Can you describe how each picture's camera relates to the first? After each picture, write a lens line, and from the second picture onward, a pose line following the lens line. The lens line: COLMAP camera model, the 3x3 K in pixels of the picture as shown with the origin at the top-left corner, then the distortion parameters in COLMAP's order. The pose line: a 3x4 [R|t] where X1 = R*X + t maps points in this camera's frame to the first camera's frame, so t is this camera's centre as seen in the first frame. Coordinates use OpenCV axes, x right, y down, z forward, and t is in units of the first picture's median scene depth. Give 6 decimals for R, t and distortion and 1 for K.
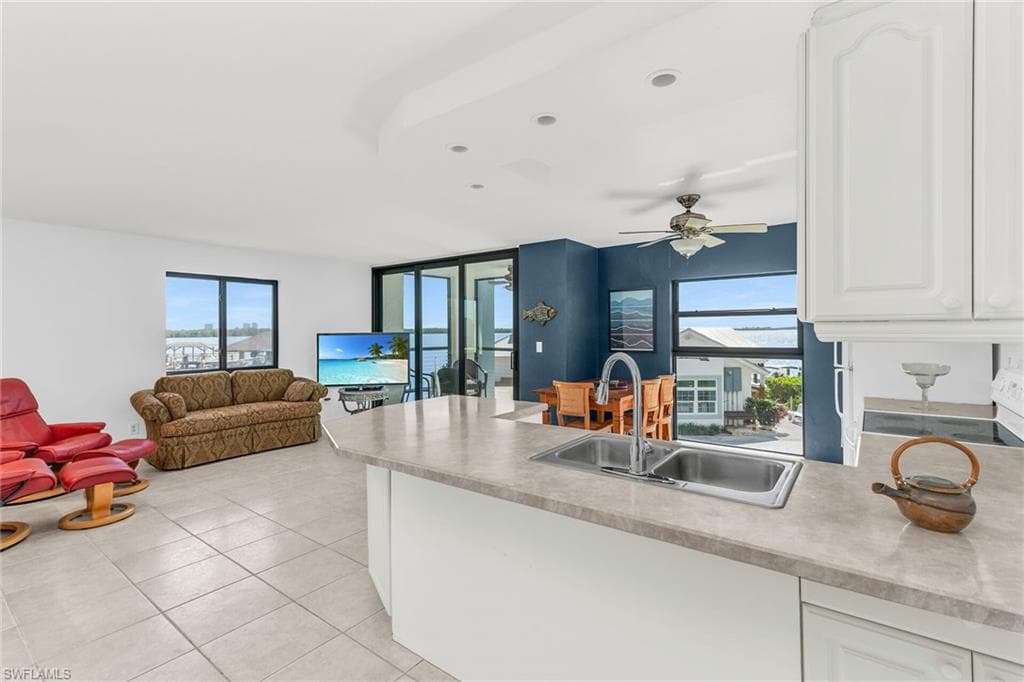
lens RADIAL K [[460.6, 0, 515.5], [0, 460.6, 330.5], [0, 0, 1]] dist [0.010216, 0.000162]
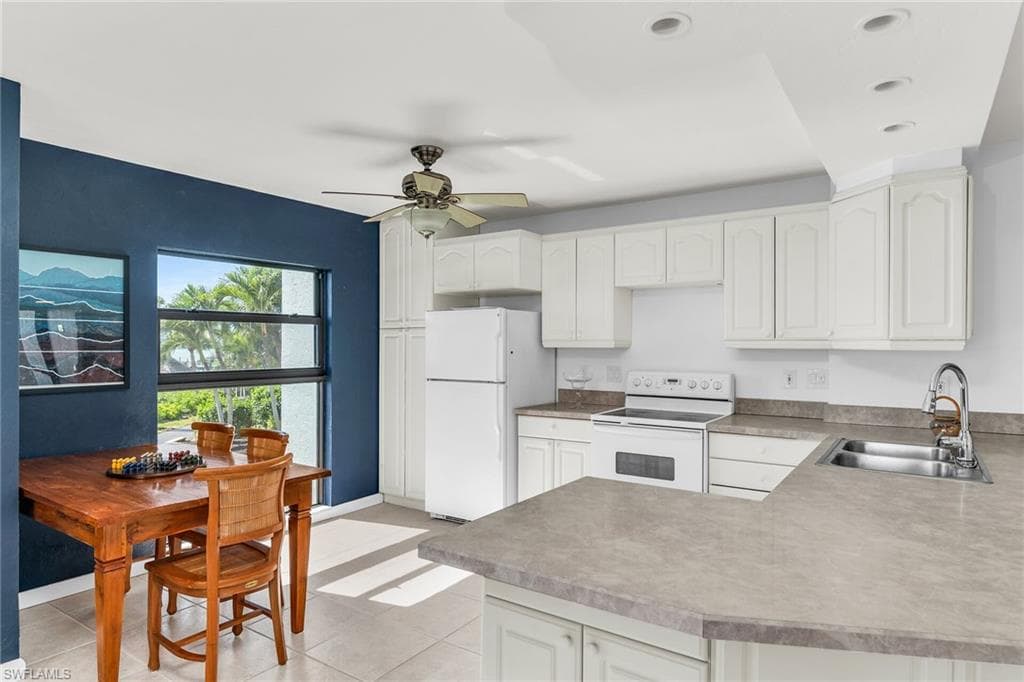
lens RADIAL K [[588.5, 0, 512.0], [0, 588.5, 353.9], [0, 0, 1]] dist [-0.002209, -0.000782]
pose [[-0.044774, -0.009603, 0.998951, -0.346076], [-0.004222, 0.999947, 0.009423, 0.003504], [-0.998988, -0.003796, -0.044812, 0.620059]]
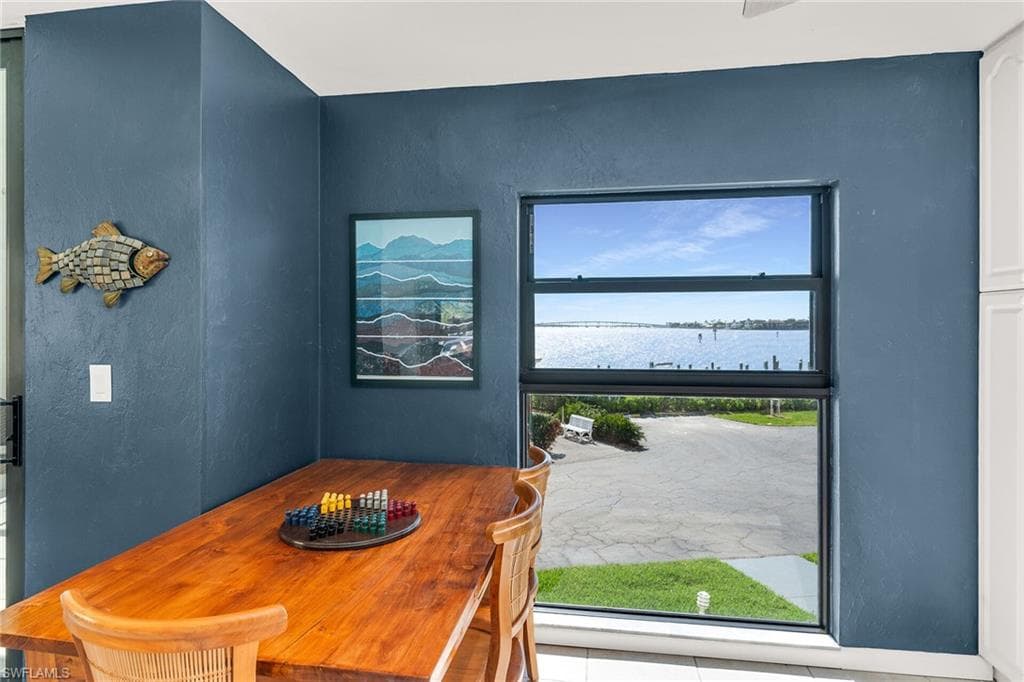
lens RADIAL K [[578.4, 0, 510.5], [0, 578.4, 326.4], [0, 0, 1]] dist [0.001796, 0.000192]
pose [[0.883617, 0.006852, 0.468161, 0.107587], [-0.007156, 0.999974, -0.001129, 0.000035], [-0.468156, -0.002352, 0.883643, 0.577984]]
